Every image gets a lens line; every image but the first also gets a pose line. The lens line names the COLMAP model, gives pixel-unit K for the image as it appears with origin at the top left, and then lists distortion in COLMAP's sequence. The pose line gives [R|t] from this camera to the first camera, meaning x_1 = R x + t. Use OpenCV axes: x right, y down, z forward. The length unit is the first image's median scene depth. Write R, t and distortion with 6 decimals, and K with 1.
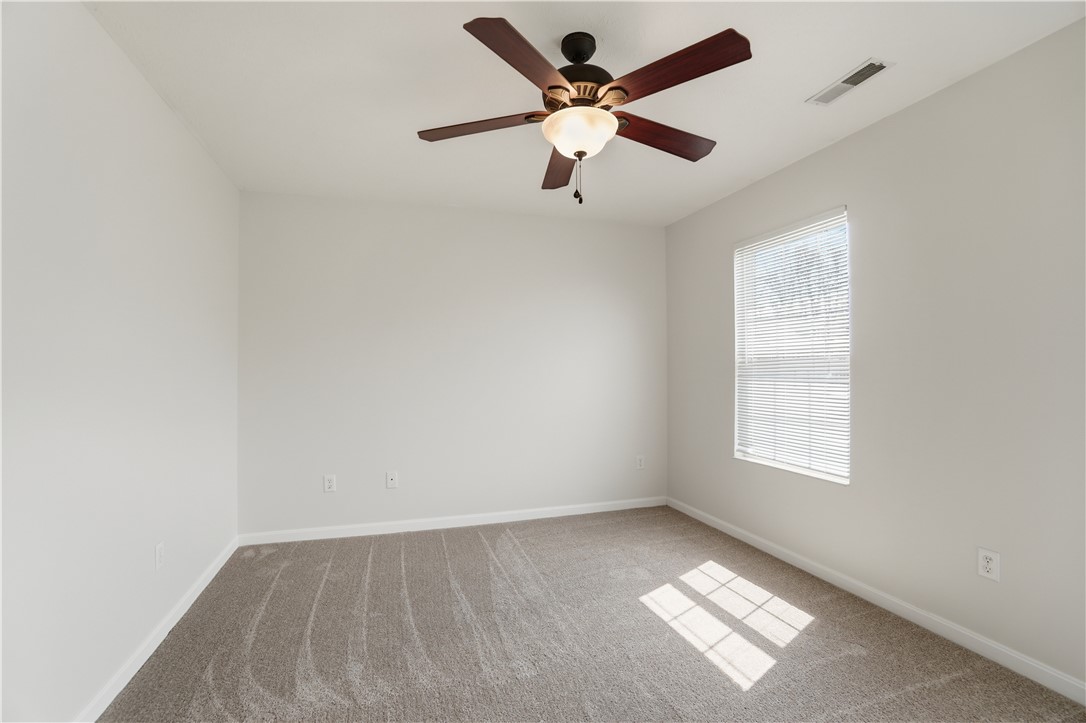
lens RADIAL K [[487.1, 0, 533.9], [0, 487.1, 358.6], [0, 0, 1]] dist [-0.069356, 0.023960]
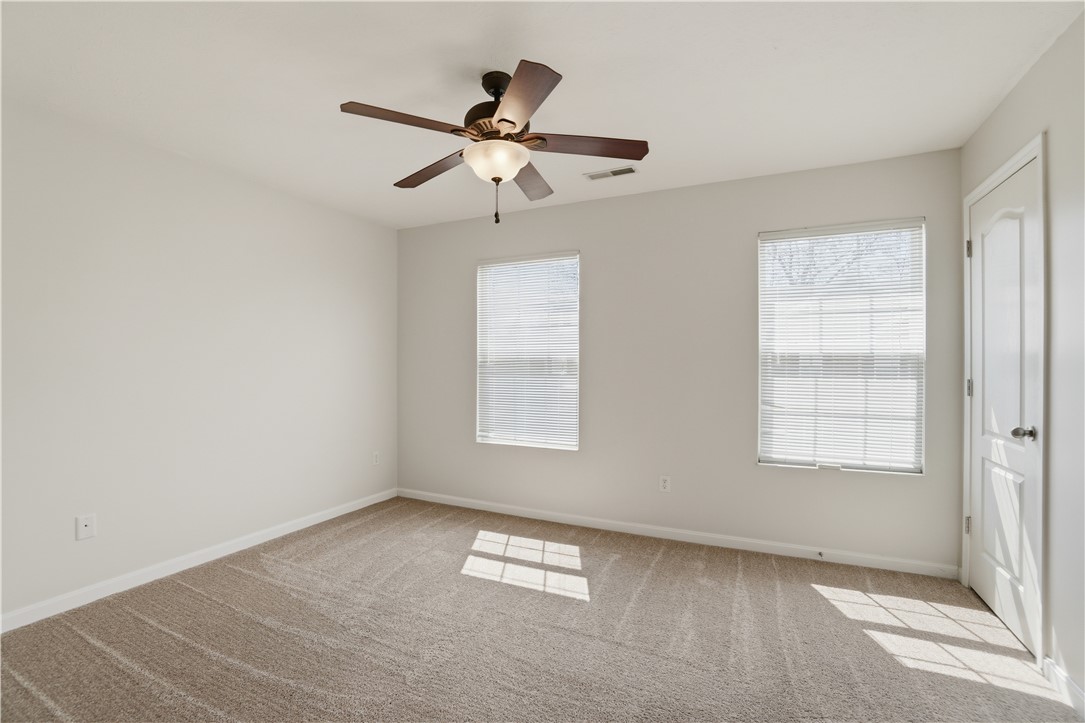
lens RADIAL K [[486.7, 0, 533.4], [0, 486.7, 358.6], [0, 0, 1]] dist [-0.069356, 0.023960]
pose [[0.688894, 0.013061, 0.724745, -0.437852], [-0.018602, 0.999827, -0.000337, -0.002470], [-0.724624, -0.013250, 0.689017, 0.097808]]
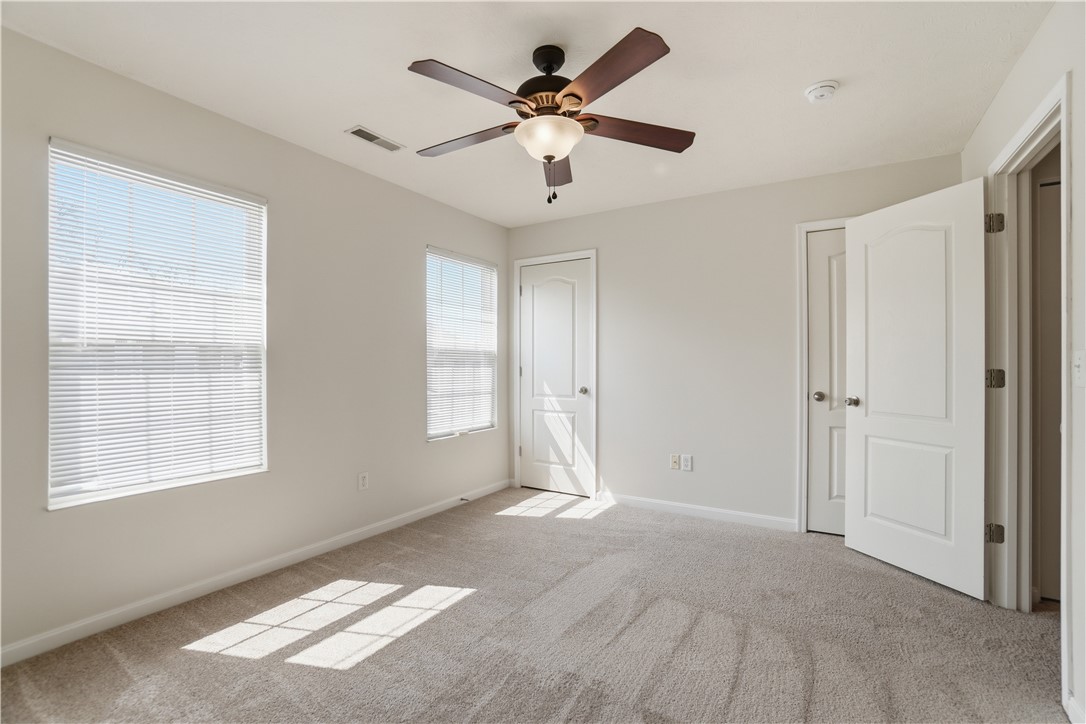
lens RADIAL K [[487.1, 0, 533.9], [0, 487.1, 359.1], [0, 0, 1]] dist [-0.069356, 0.023960]
pose [[-0.648785, 0.006767, 0.760941, -0.470214], [-0.017846, 0.999550, -0.024105, 0.035141], [-0.760762, -0.029219, -0.648373, 1.142740]]
